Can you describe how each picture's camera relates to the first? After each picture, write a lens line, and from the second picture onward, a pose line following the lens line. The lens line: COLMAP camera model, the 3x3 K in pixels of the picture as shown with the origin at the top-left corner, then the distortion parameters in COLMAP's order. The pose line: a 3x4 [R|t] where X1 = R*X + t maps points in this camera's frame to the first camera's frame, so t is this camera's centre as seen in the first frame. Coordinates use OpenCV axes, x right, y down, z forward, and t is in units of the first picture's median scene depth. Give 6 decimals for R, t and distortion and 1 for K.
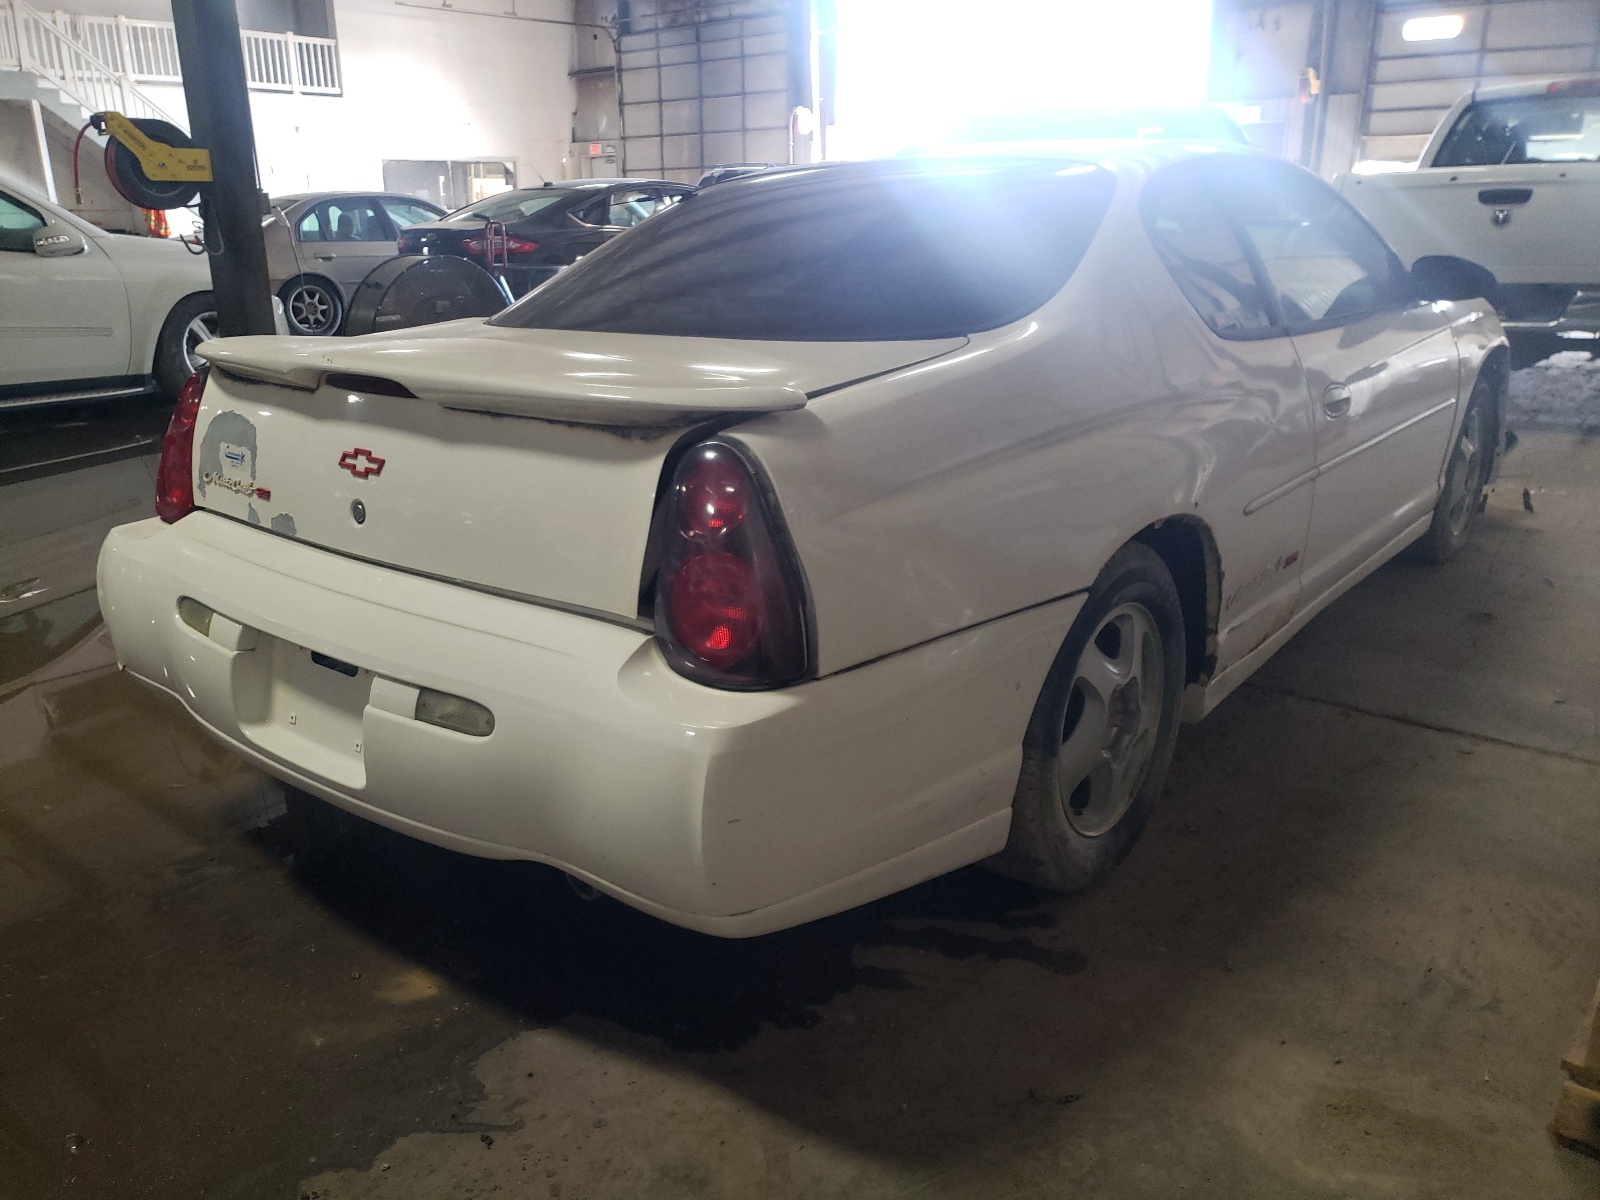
lens RADIAL K [[1268.8, 0, 763.6], [0, 1268.8, 597.1], [0, 0, 1]] dist [0.029672, -0.045684]
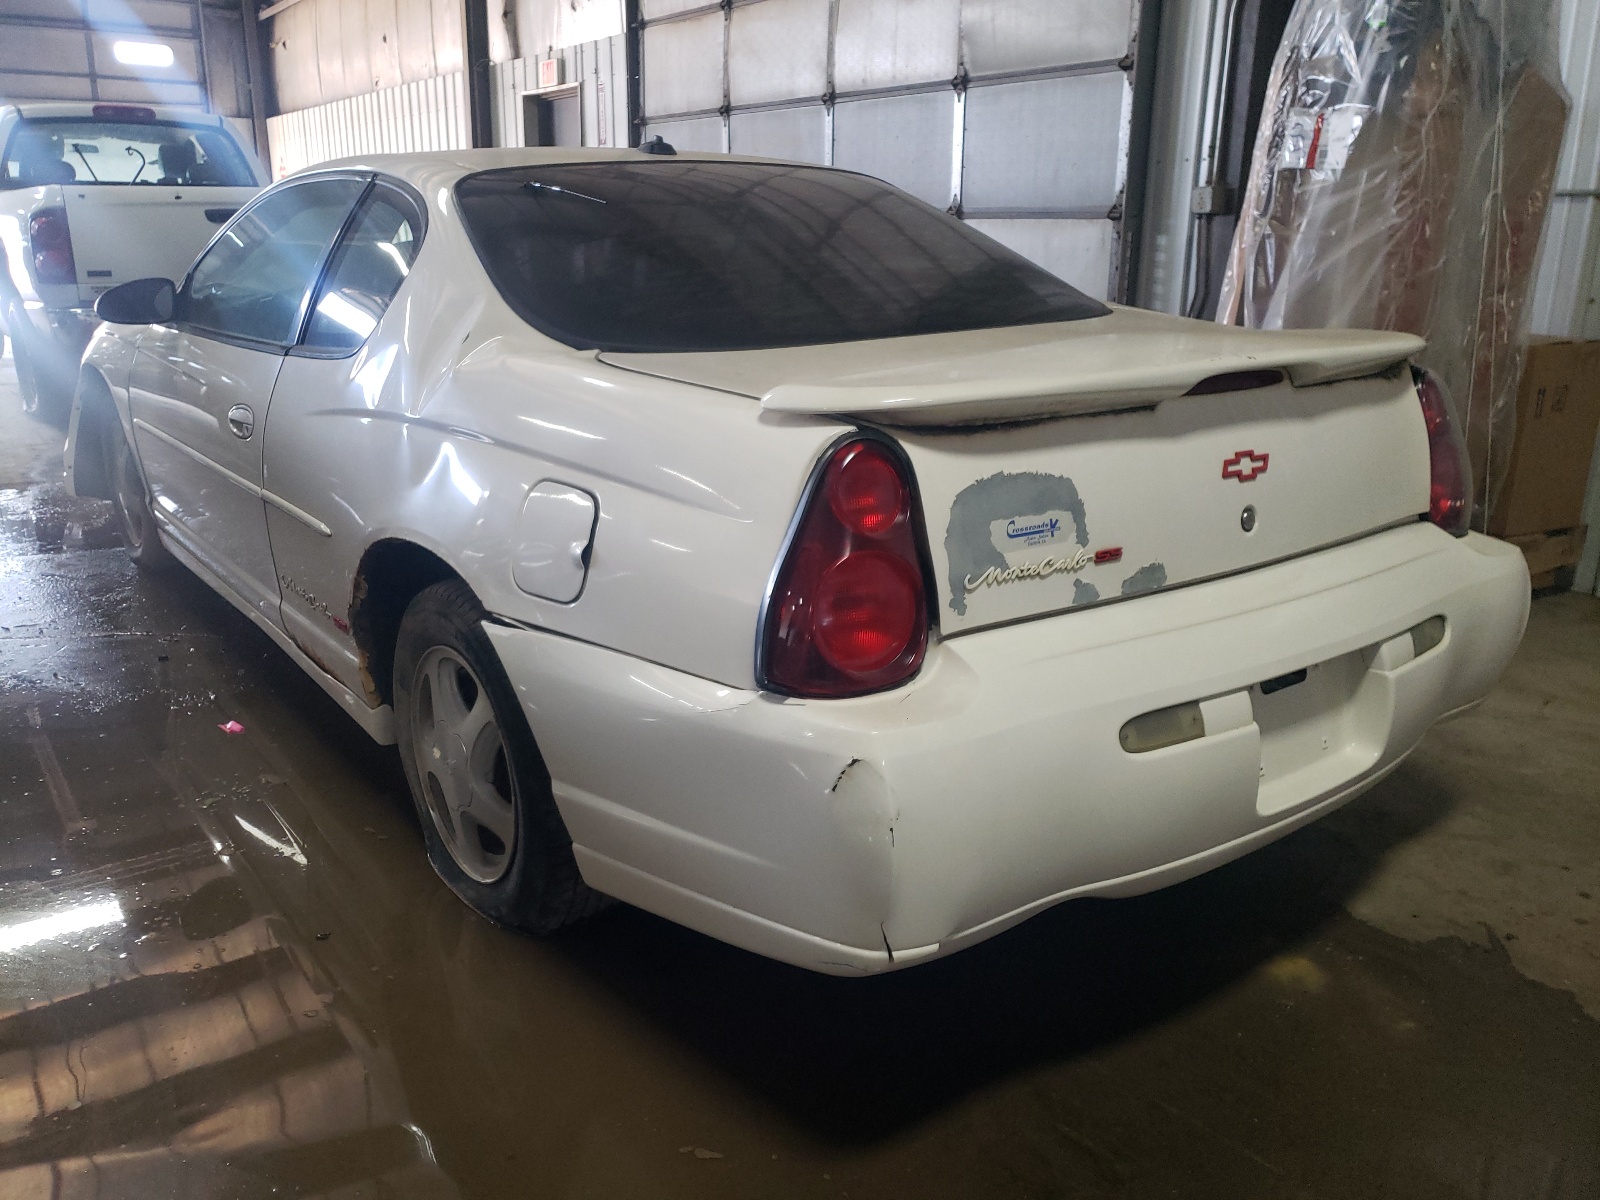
lens RADIAL K [[1268.8, 0, 763.6], [0, 1268.8, 597.1], [0, 0, 1]] dist [0.029672, -0.045684]
pose [[0.253193, -0.261630, 0.931366, -1.270316], [0.281840, 0.940923, 0.187696, -0.283342], [-0.925451, 0.214973, 0.311973, 1.041082]]
